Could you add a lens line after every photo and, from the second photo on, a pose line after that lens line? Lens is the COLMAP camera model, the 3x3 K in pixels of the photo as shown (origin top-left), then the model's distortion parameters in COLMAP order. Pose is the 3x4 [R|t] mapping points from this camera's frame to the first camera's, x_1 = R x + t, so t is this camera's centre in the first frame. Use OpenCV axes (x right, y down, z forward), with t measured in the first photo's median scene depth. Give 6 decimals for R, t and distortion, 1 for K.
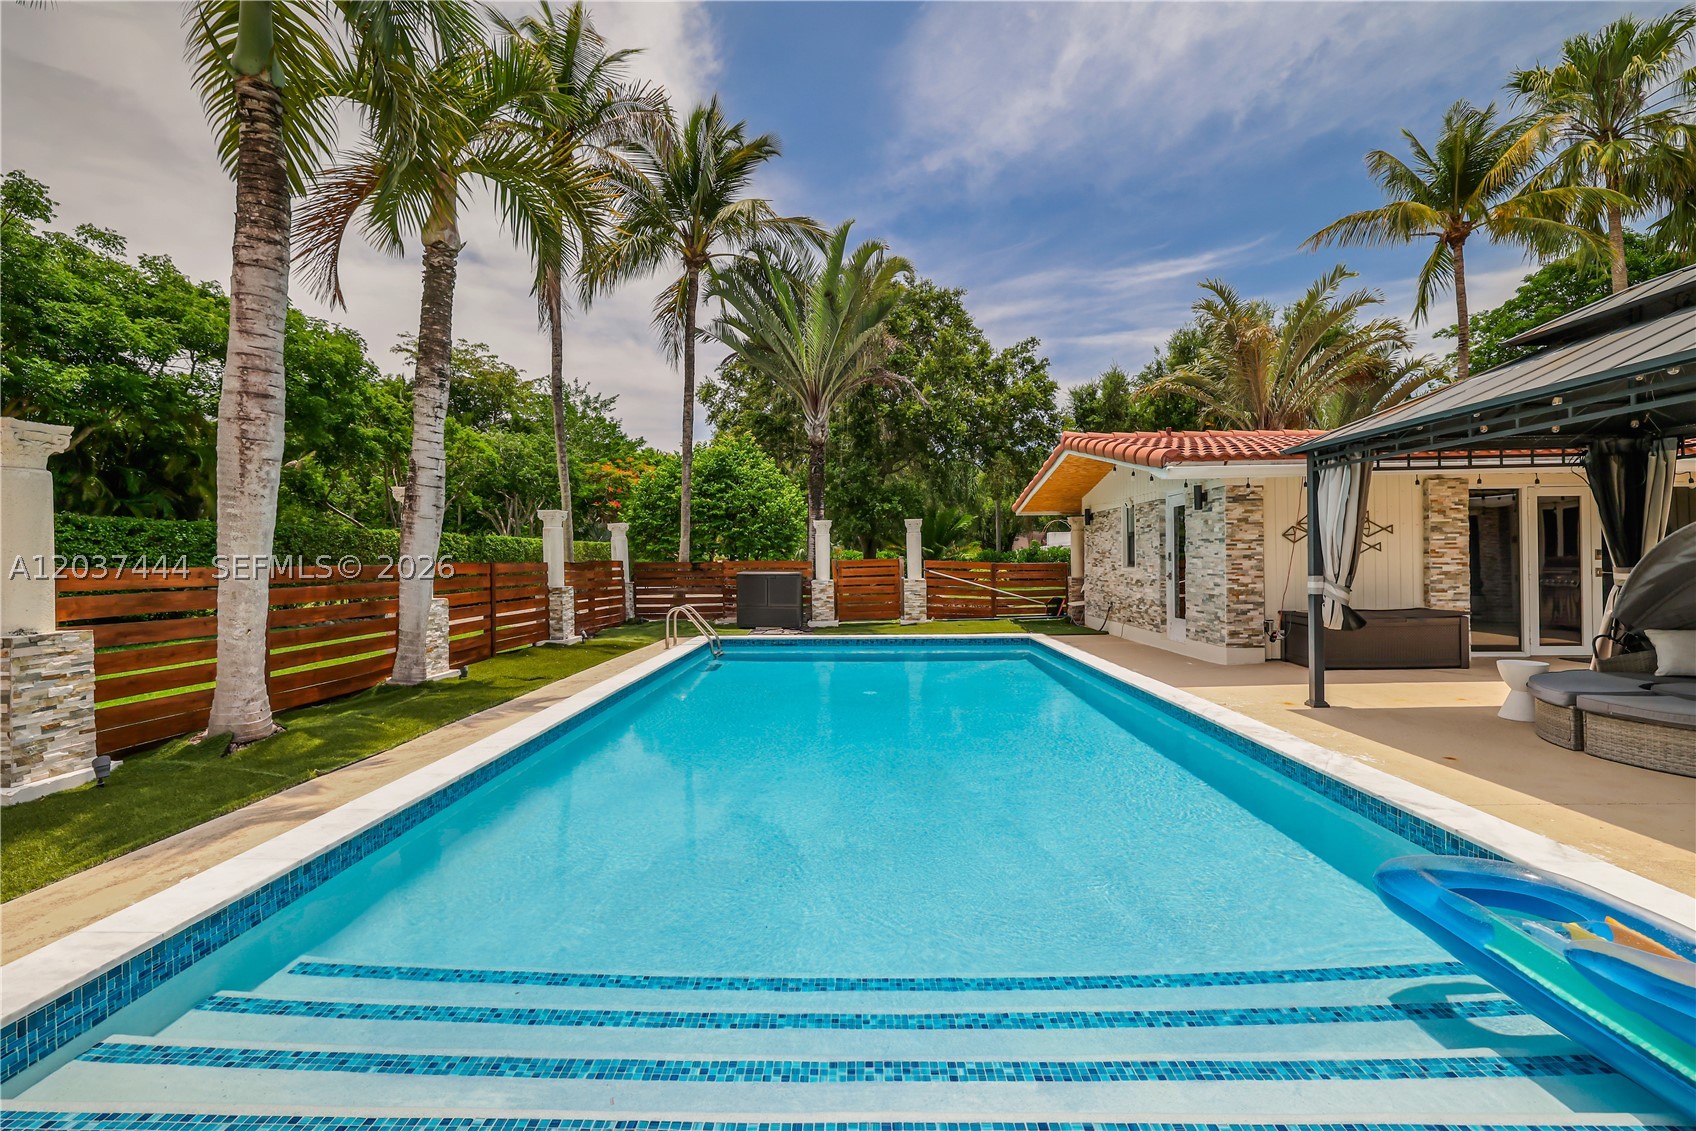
lens RADIAL K [[718.8, 0, 847.3], [0, 718.8, 565.4], [0, 0, 1]] dist [-0.002120, -0.000764]
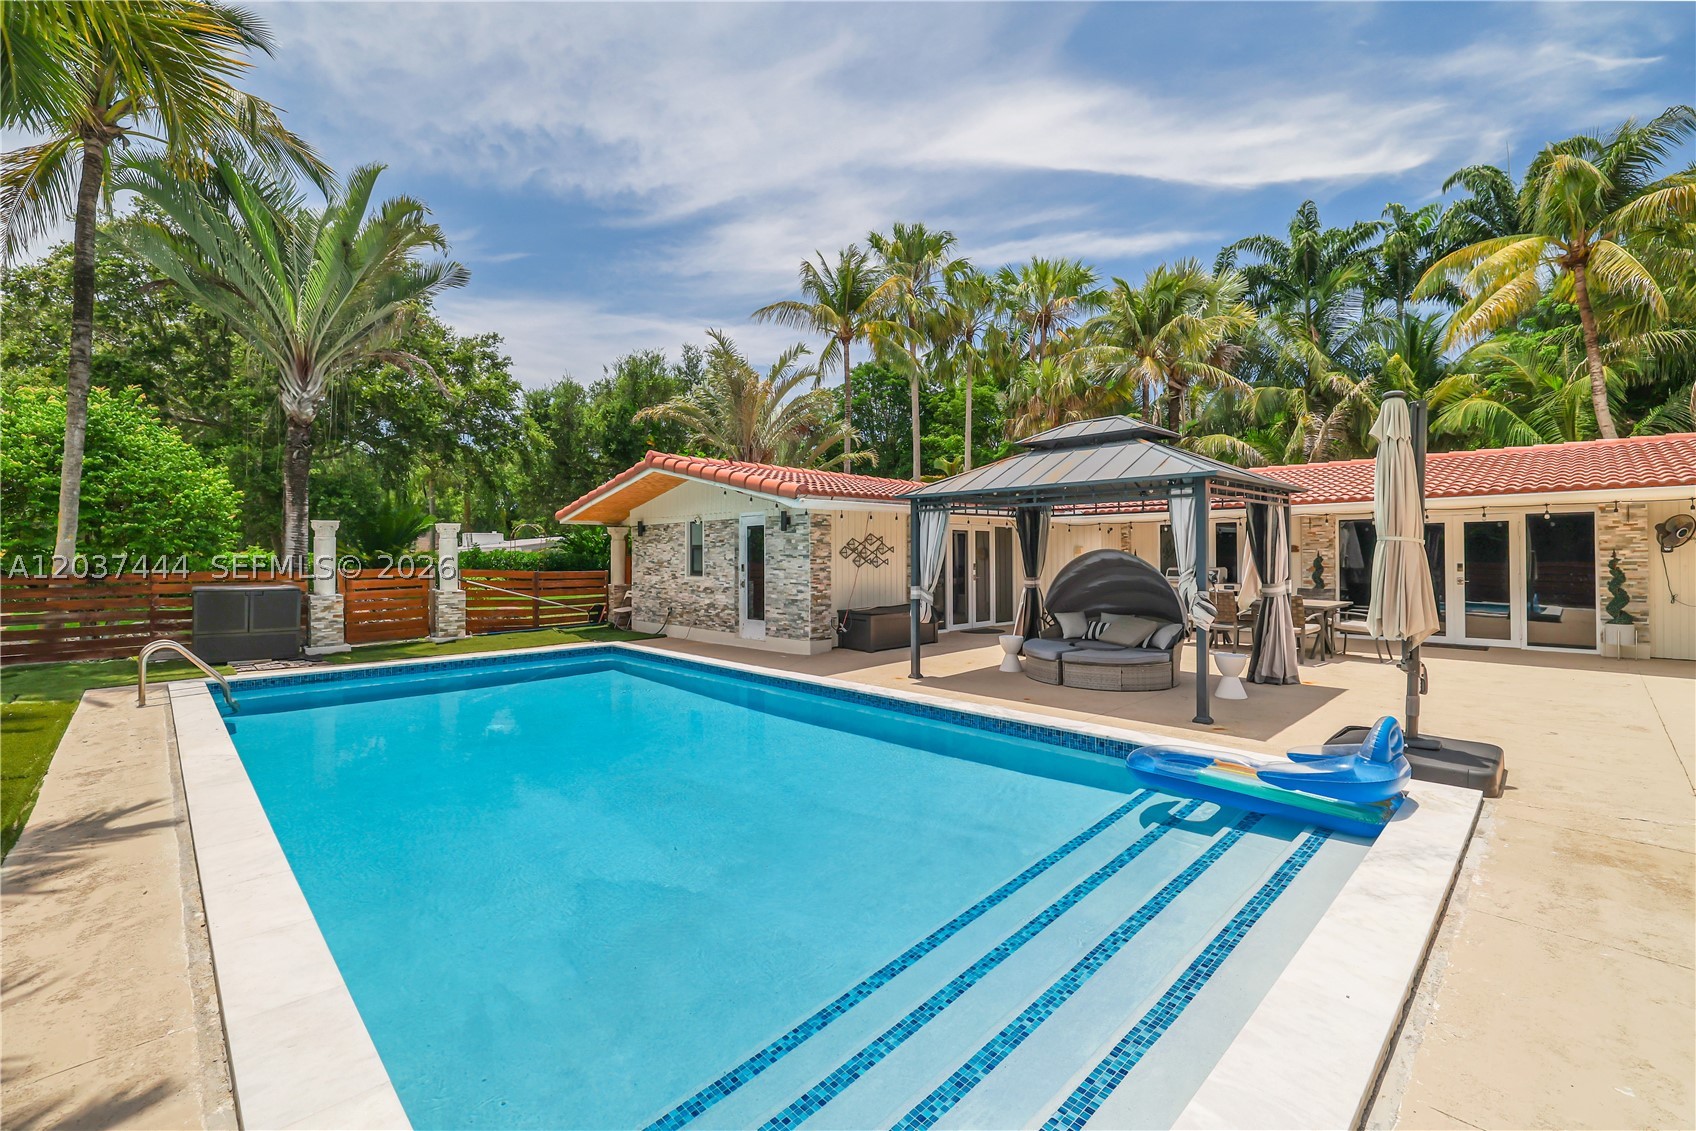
lens RADIAL K [[718.8, 0, 812.5], [0, 718.8, 545.1], [0, 0, 1]] dist [-0.002120, -0.000764]
pose [[0.715698, 0.017421, 0.698193, -0.206422], [0.002872, 0.999607, -0.027886, -0.011331], [-0.698404, 0.021963, 0.715367, 0.050565]]
